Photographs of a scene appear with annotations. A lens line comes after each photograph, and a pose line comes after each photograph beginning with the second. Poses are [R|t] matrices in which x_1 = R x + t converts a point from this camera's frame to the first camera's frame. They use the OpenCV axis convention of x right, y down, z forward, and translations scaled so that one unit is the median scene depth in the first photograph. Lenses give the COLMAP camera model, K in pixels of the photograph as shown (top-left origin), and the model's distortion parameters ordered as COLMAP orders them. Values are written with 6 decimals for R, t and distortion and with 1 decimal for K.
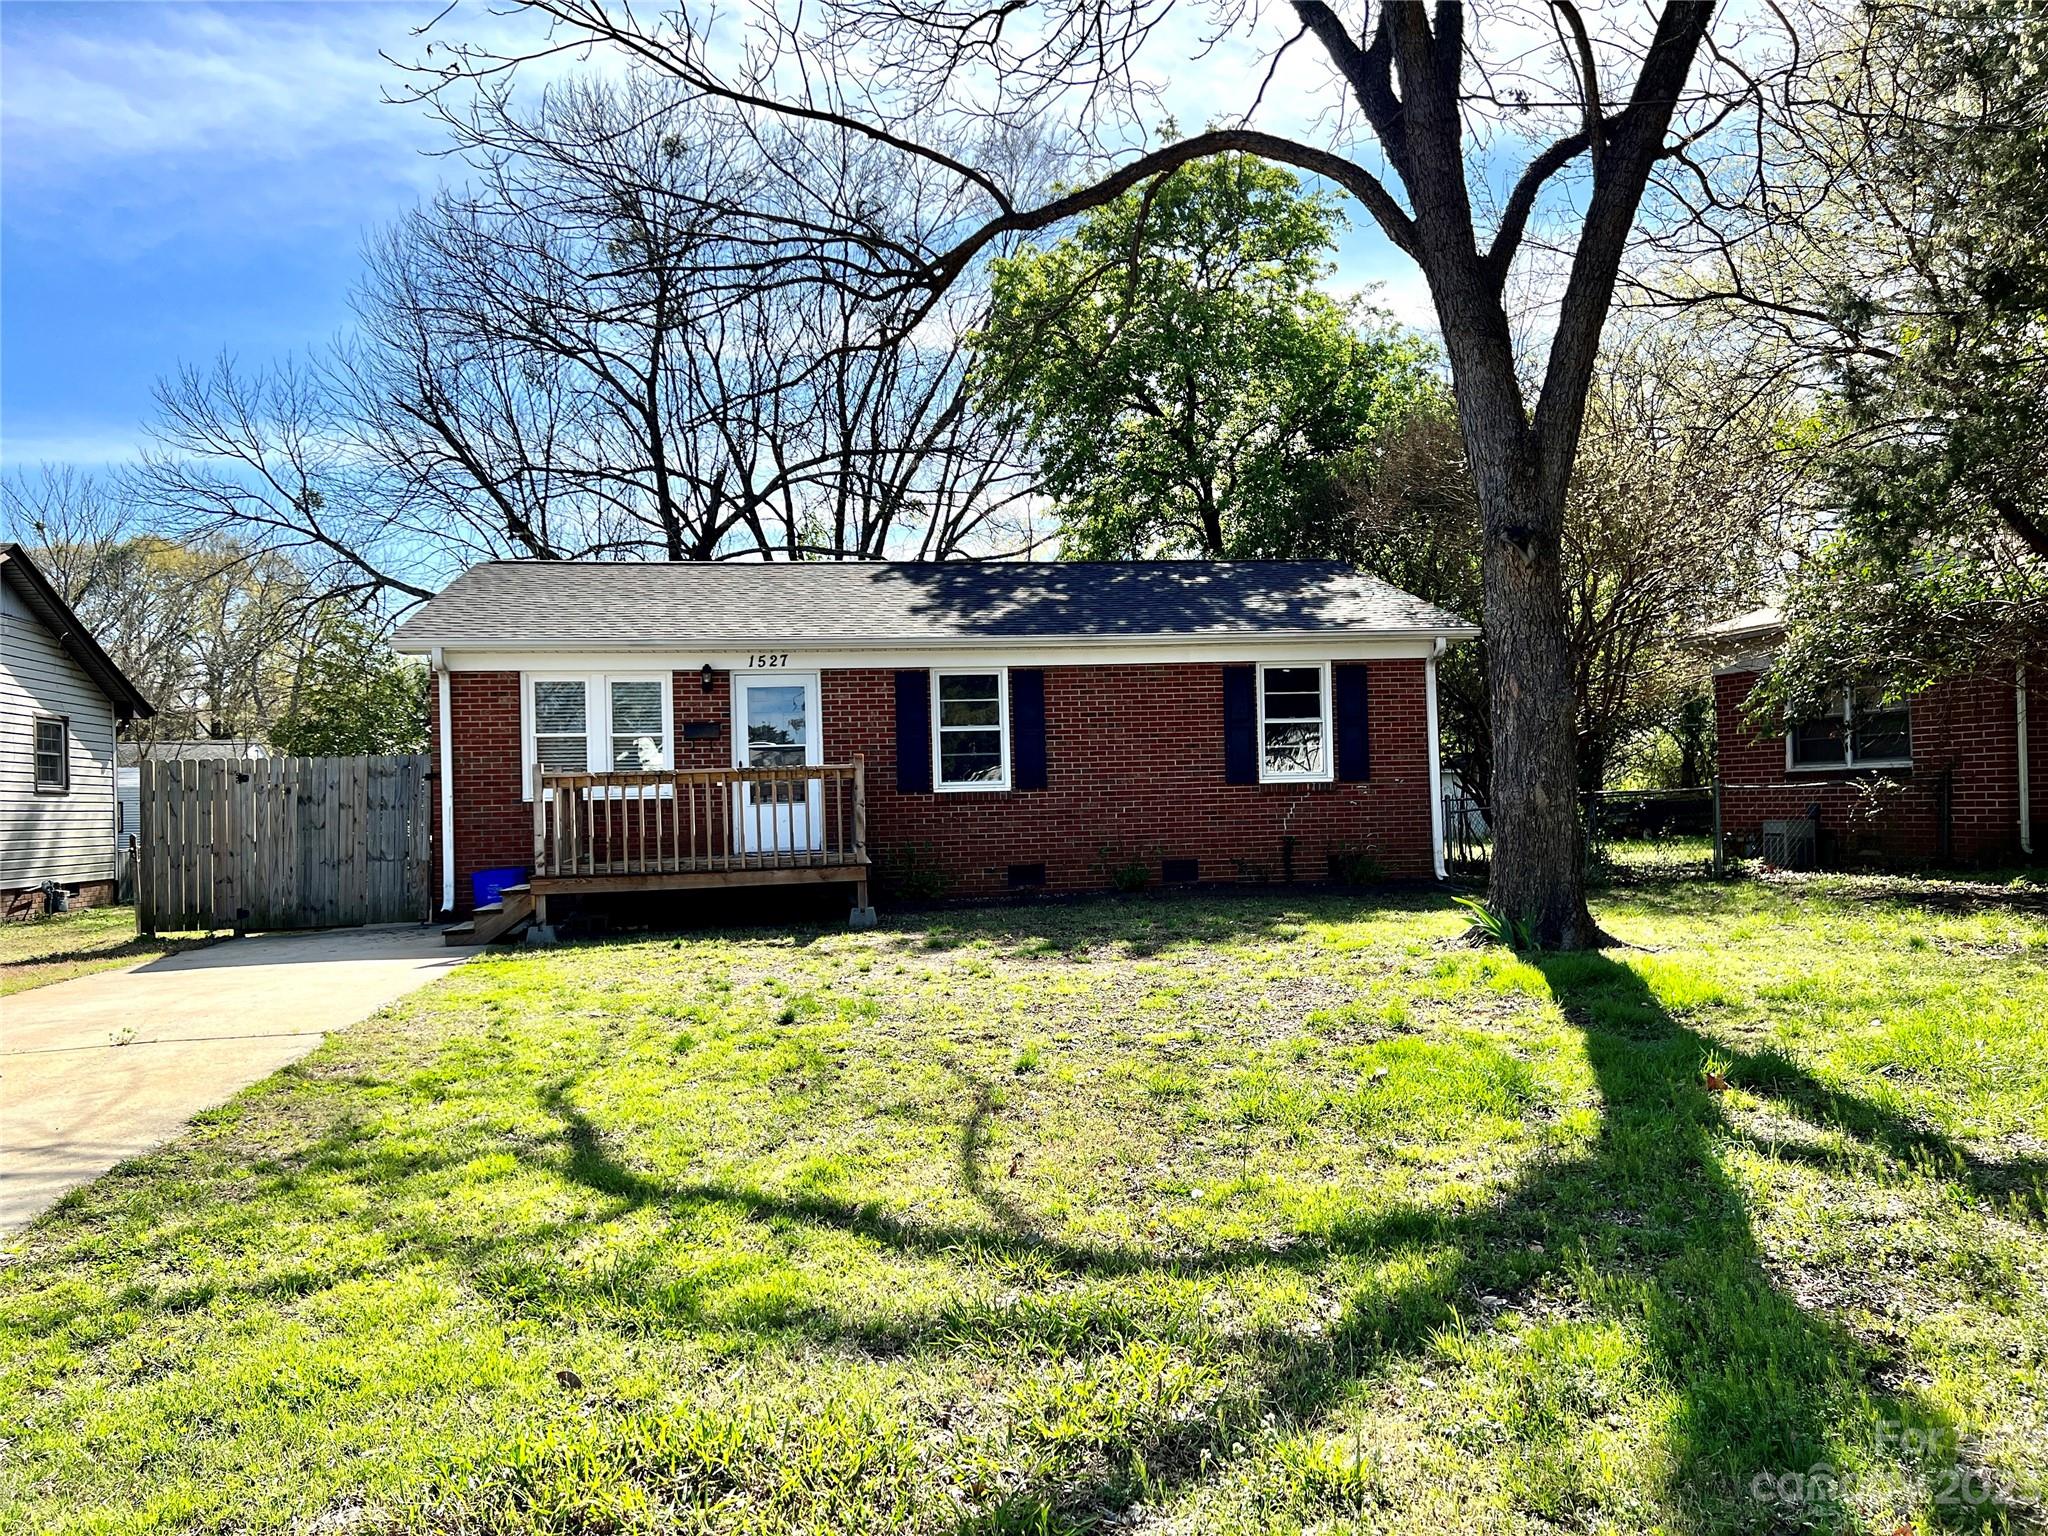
lens RADIAL K [[1543.8, 0, 1017.8], [0, 1543.8, 764.1], [0, 0, 1]] dist [0.064606, -0.069533]
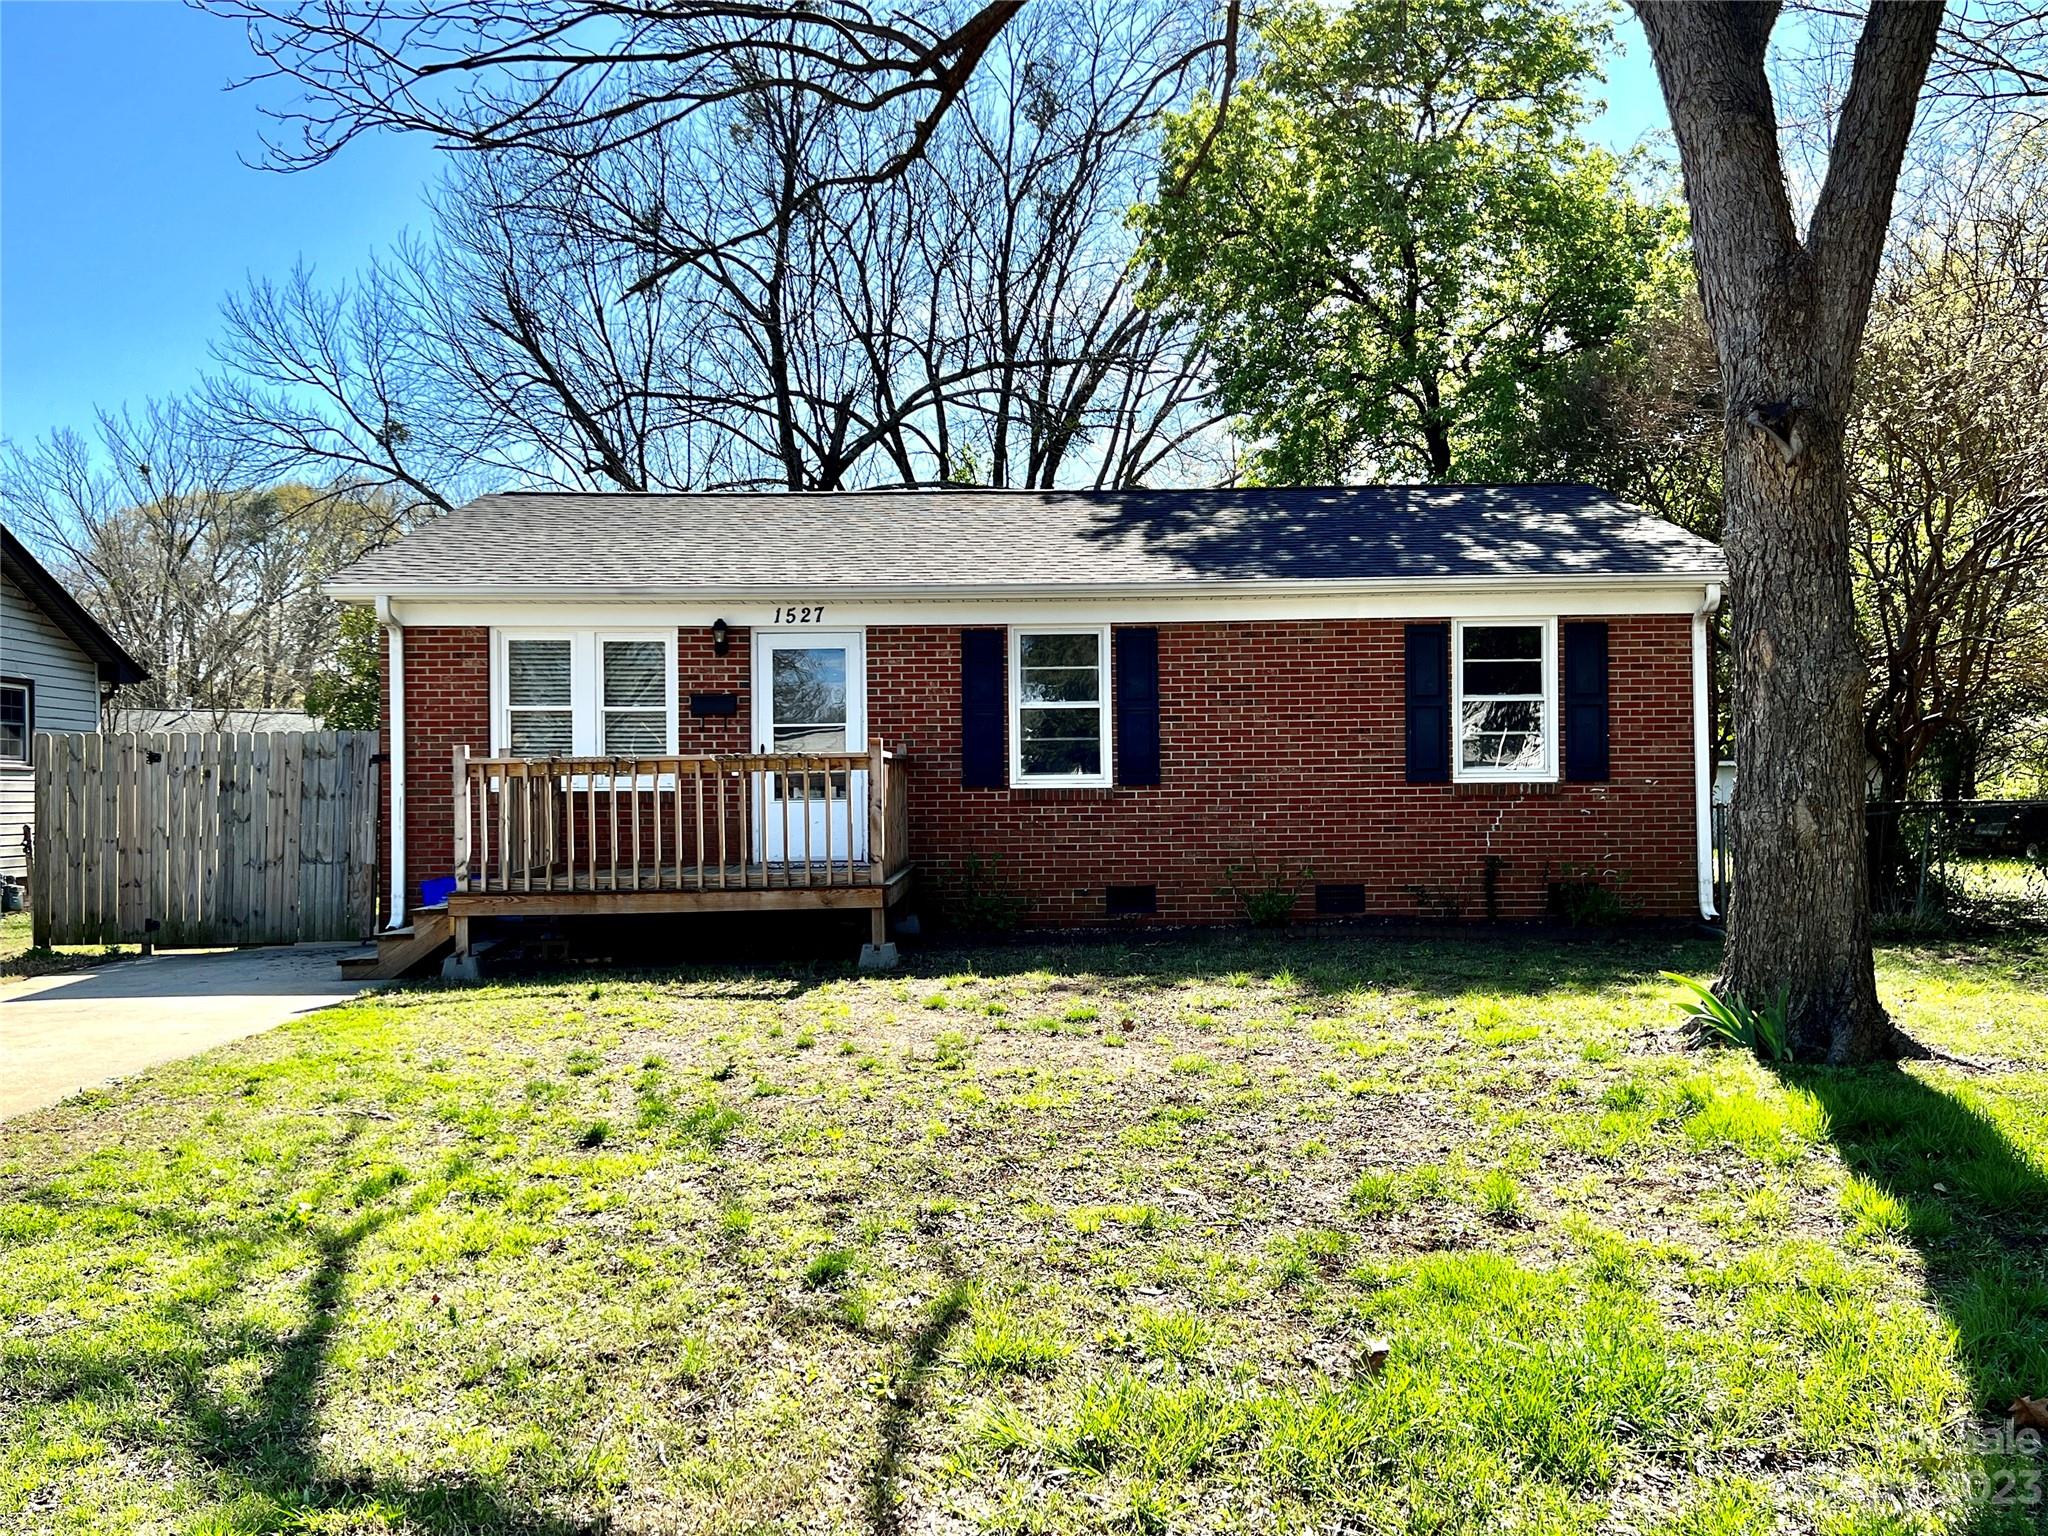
lens RADIAL K [[1777.7, 0, 1025.5], [0, 1777.7, 760.4], [0, 0, 1]] dist [0.047817, -0.032741]
pose [[0.990808, 0.014214, -0.134525, 0.067761], [-0.012925, 0.999862, 0.010454, -0.004529], [0.134655, -0.008619, 0.990855, 0.128645]]
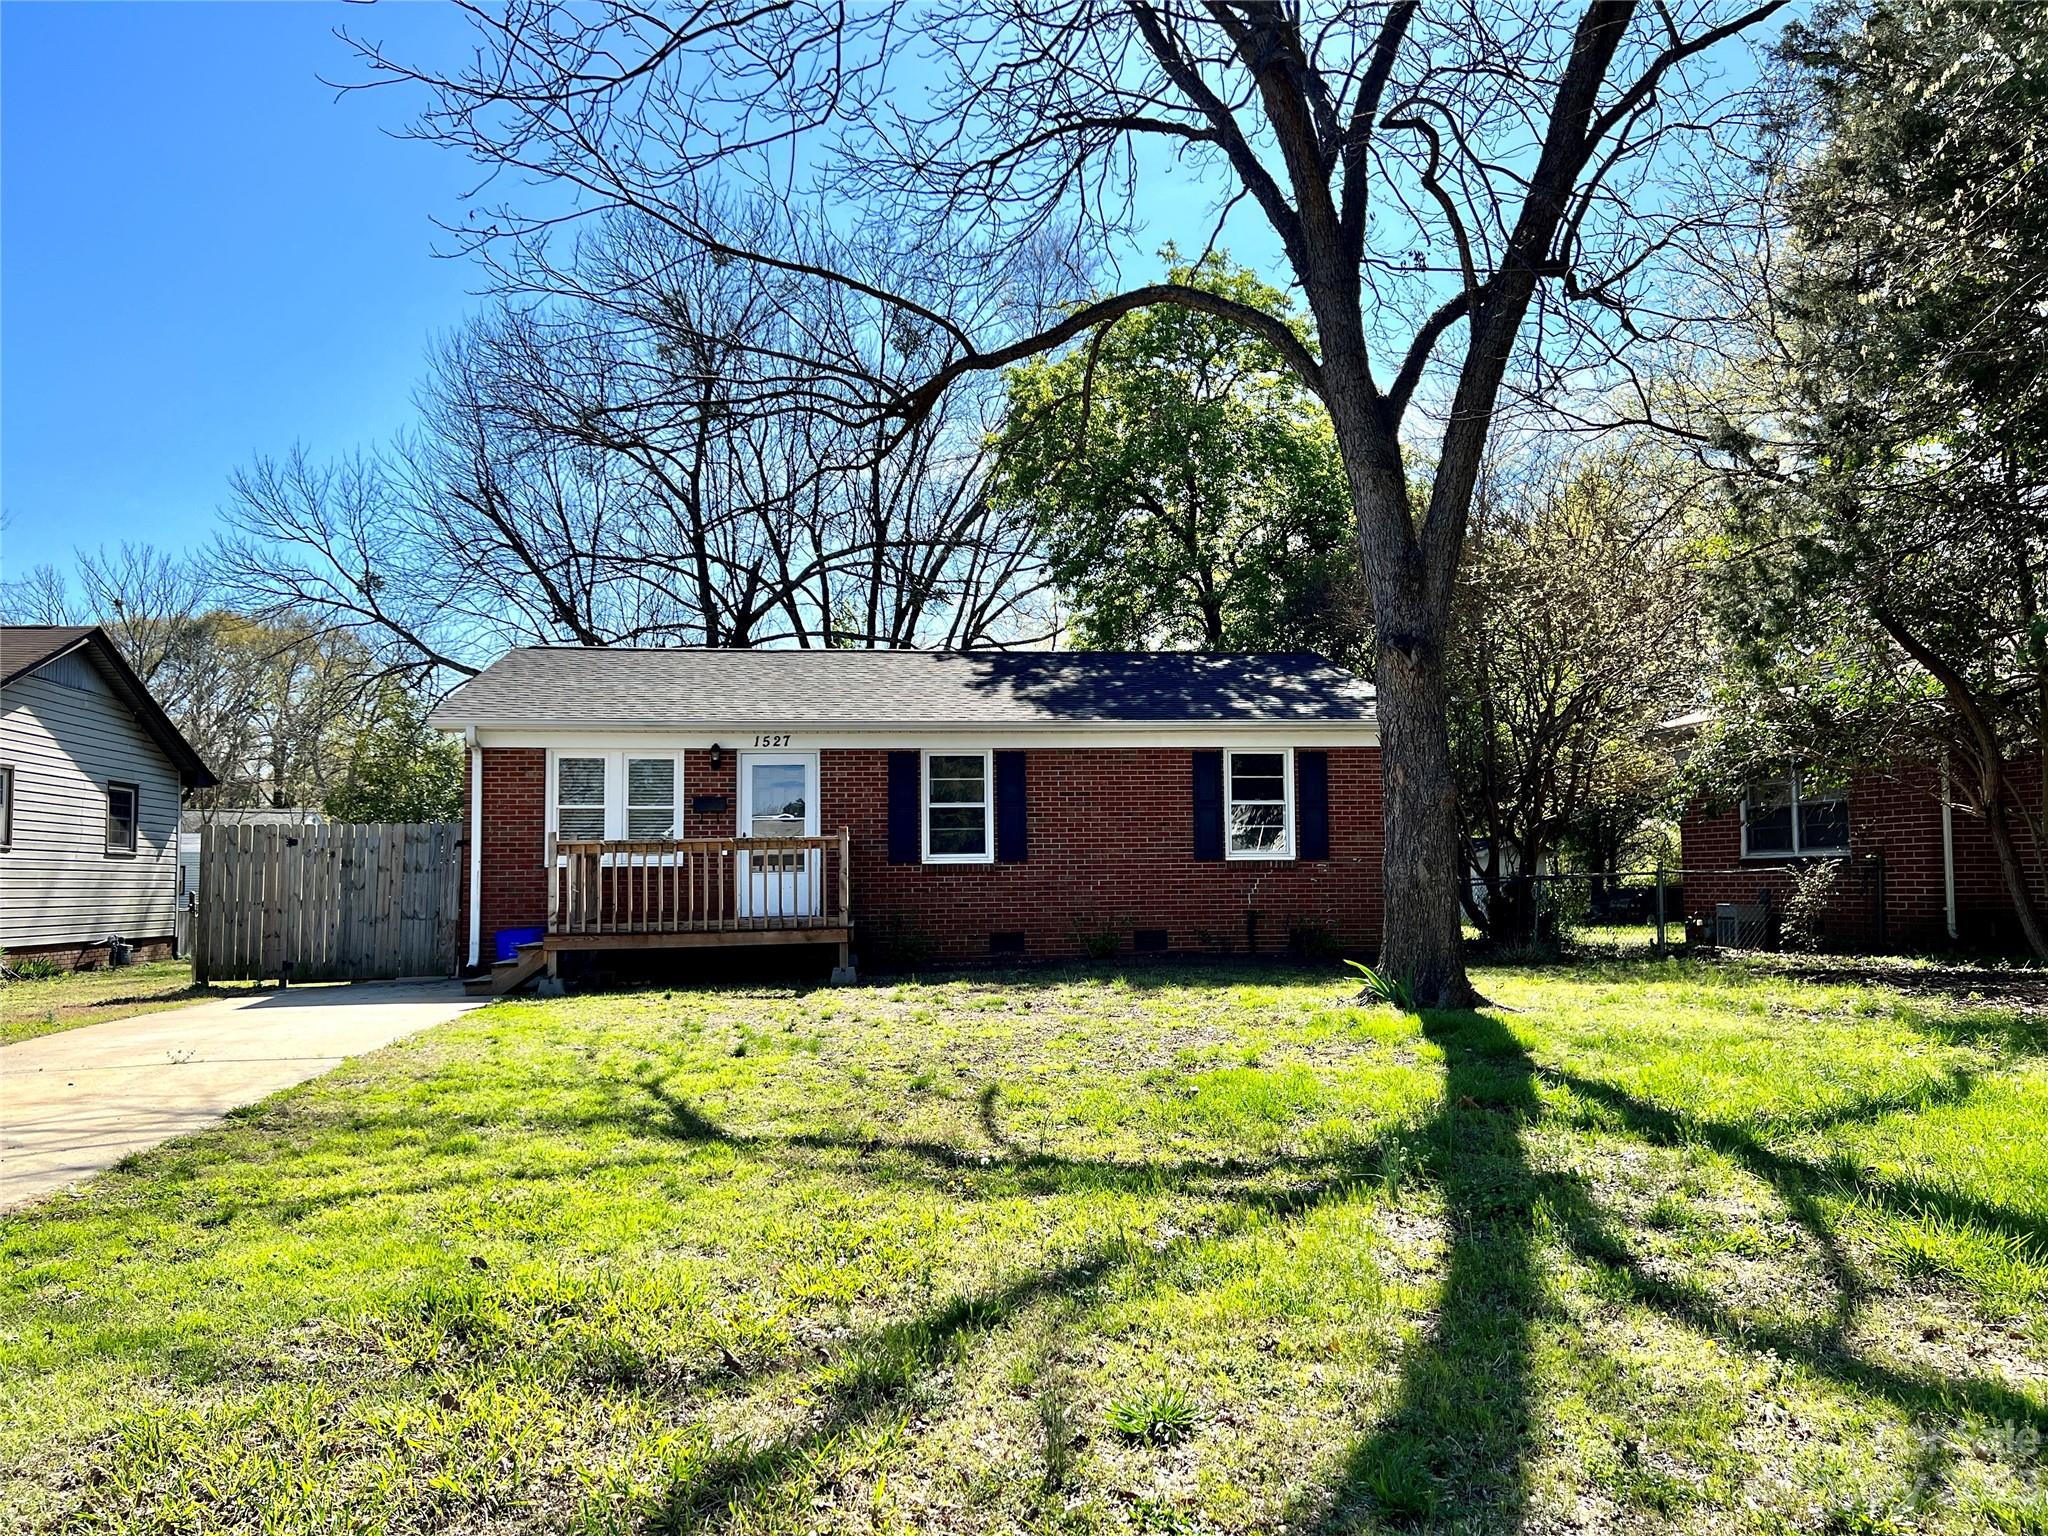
lens RADIAL K [[1543.8, 0, 1027.2], [0, 1543.8, 768.8], [0, 0, 1]] dist [0.064606, -0.069533]
pose [[0.999526, 0.013213, -0.027793, 0.046862], [-0.014548, 0.998723, -0.048374, 0.002767], [0.027118, 0.048755, 0.998443, -0.079776]]
